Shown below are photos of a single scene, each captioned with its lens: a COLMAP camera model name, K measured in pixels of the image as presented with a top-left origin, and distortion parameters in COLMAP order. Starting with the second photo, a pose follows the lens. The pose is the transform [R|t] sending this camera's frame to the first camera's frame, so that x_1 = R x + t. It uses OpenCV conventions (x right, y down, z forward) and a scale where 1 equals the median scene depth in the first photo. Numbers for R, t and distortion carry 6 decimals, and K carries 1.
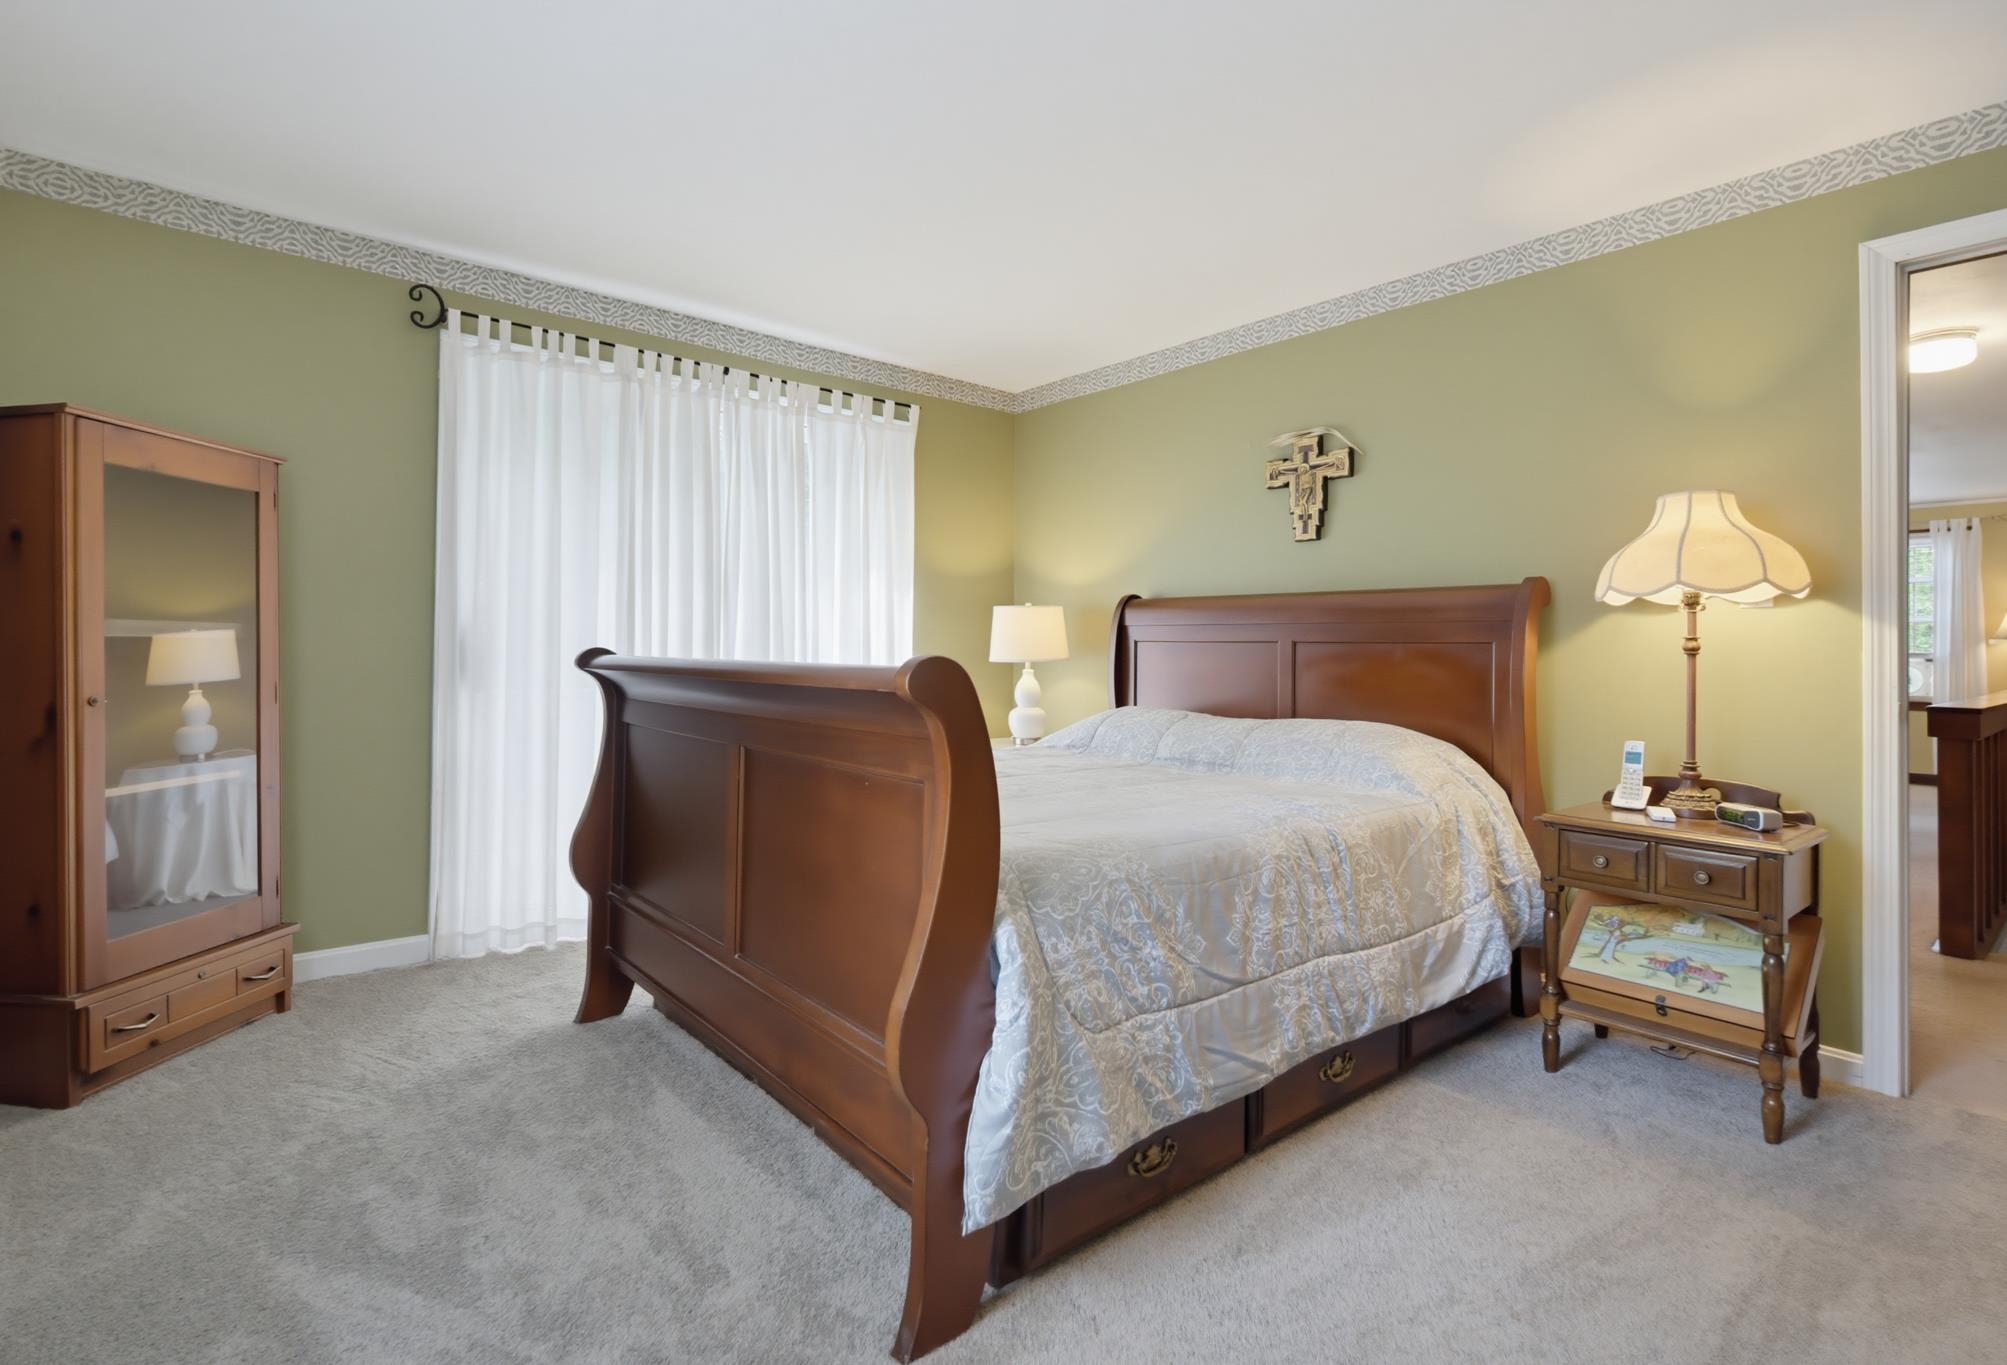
lens RADIAL K [[945.0, 0, 1006.3], [0, 945.0, 656.5], [0, 0, 1]] dist [-0.044125, -0.000121]
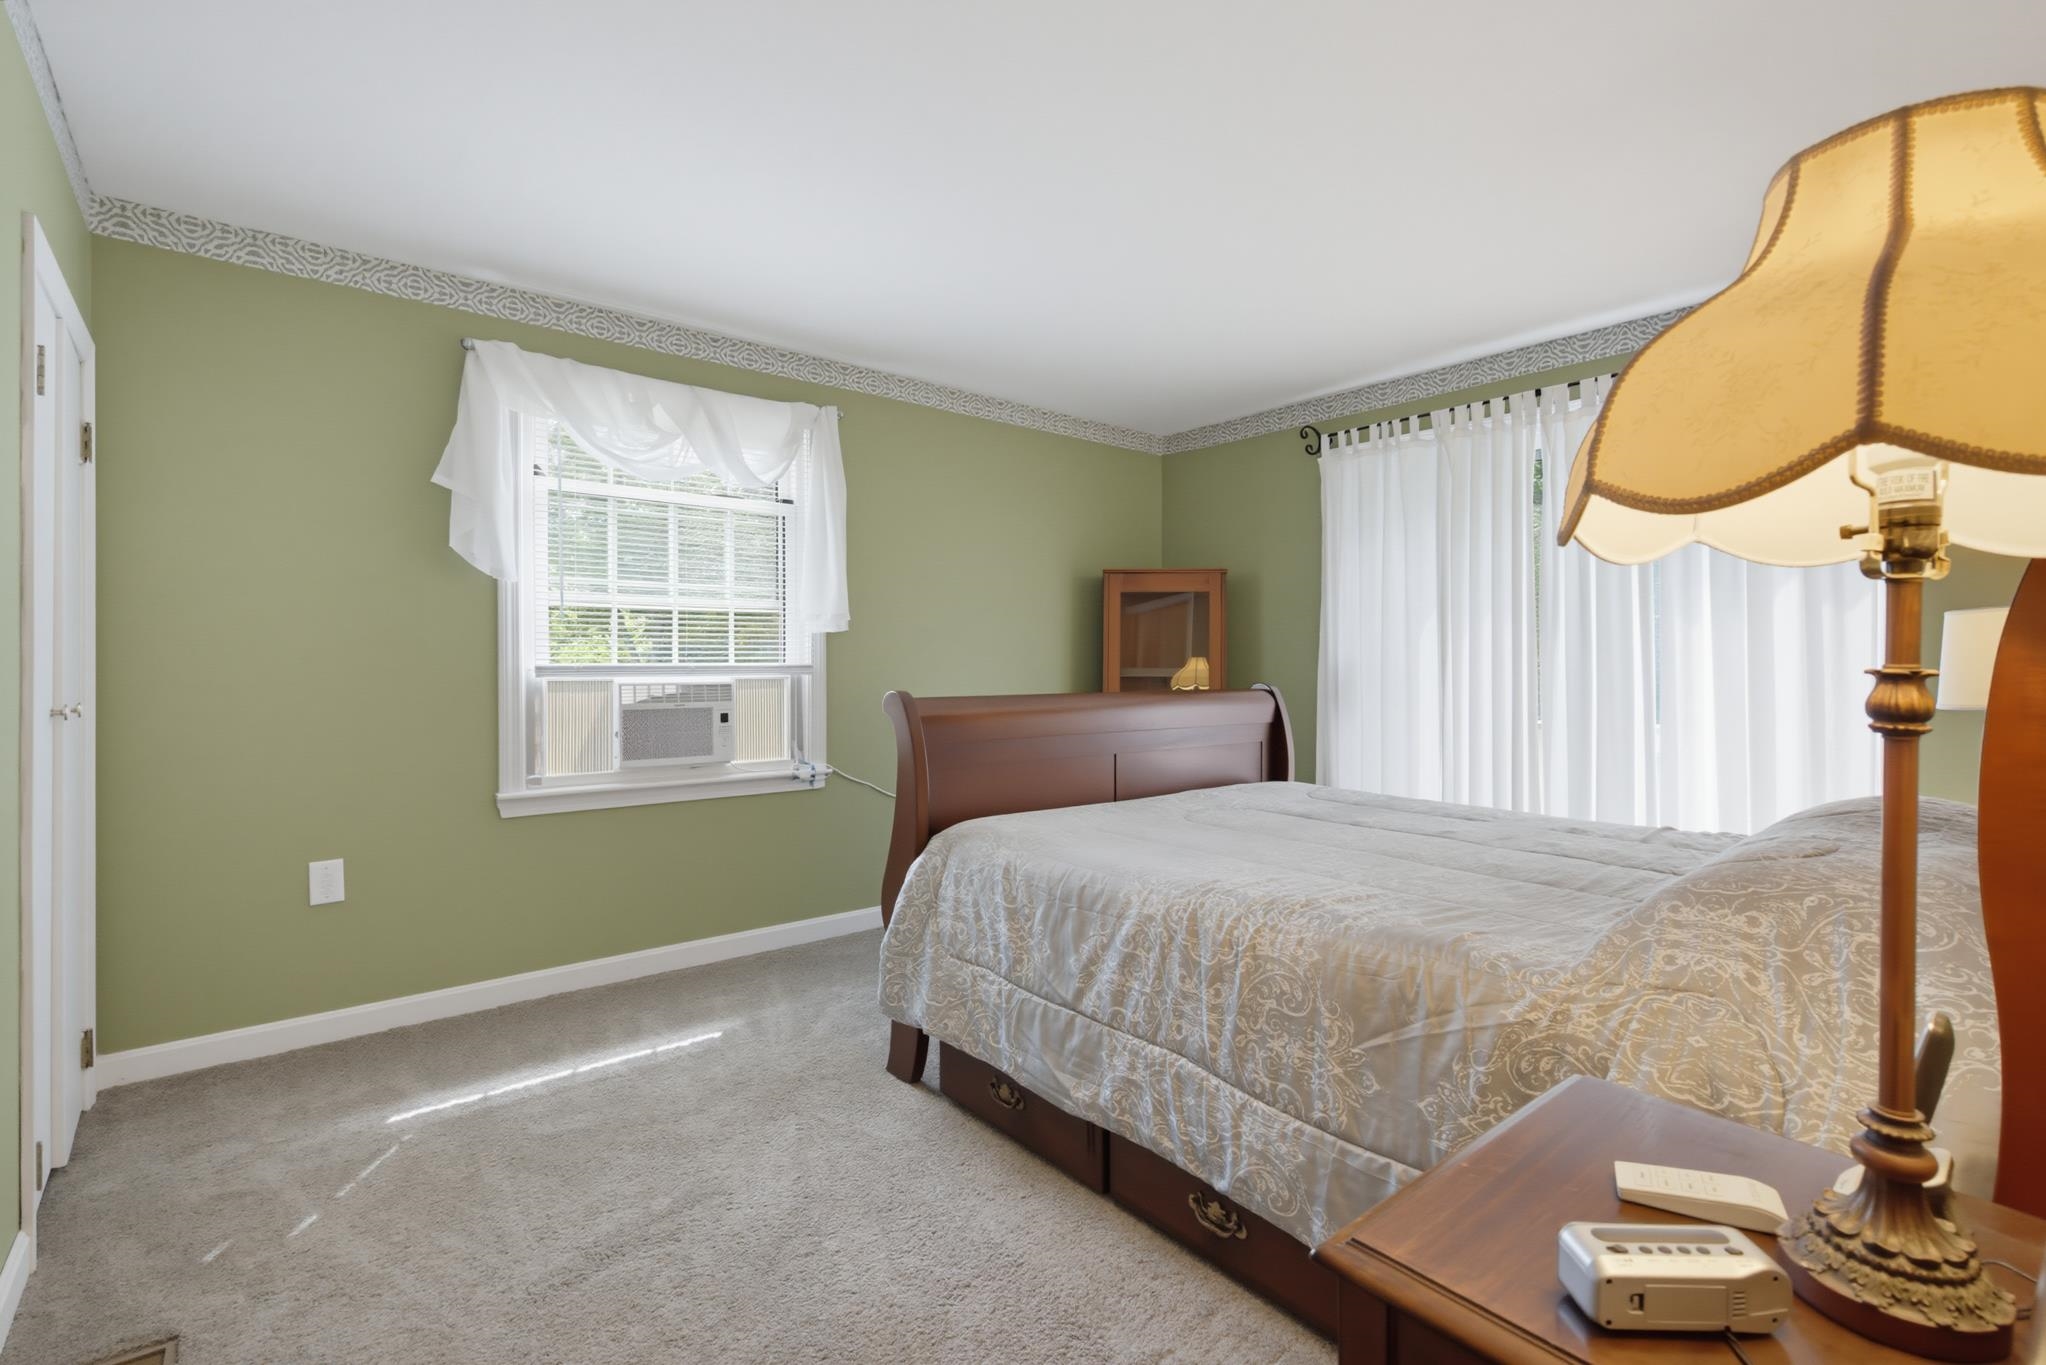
lens RADIAL K [[943.6, 0, 1020.9], [0, 943.6, 686.7], [0, 0, 1]] dist [0.001887, -0.000320]
pose [[-0.015940, 0.005630, -0.999857, 1.028079], [0.003862, 0.999977, 0.005569, -0.018837], [0.999865, -0.003773, -0.015962, 0.742850]]
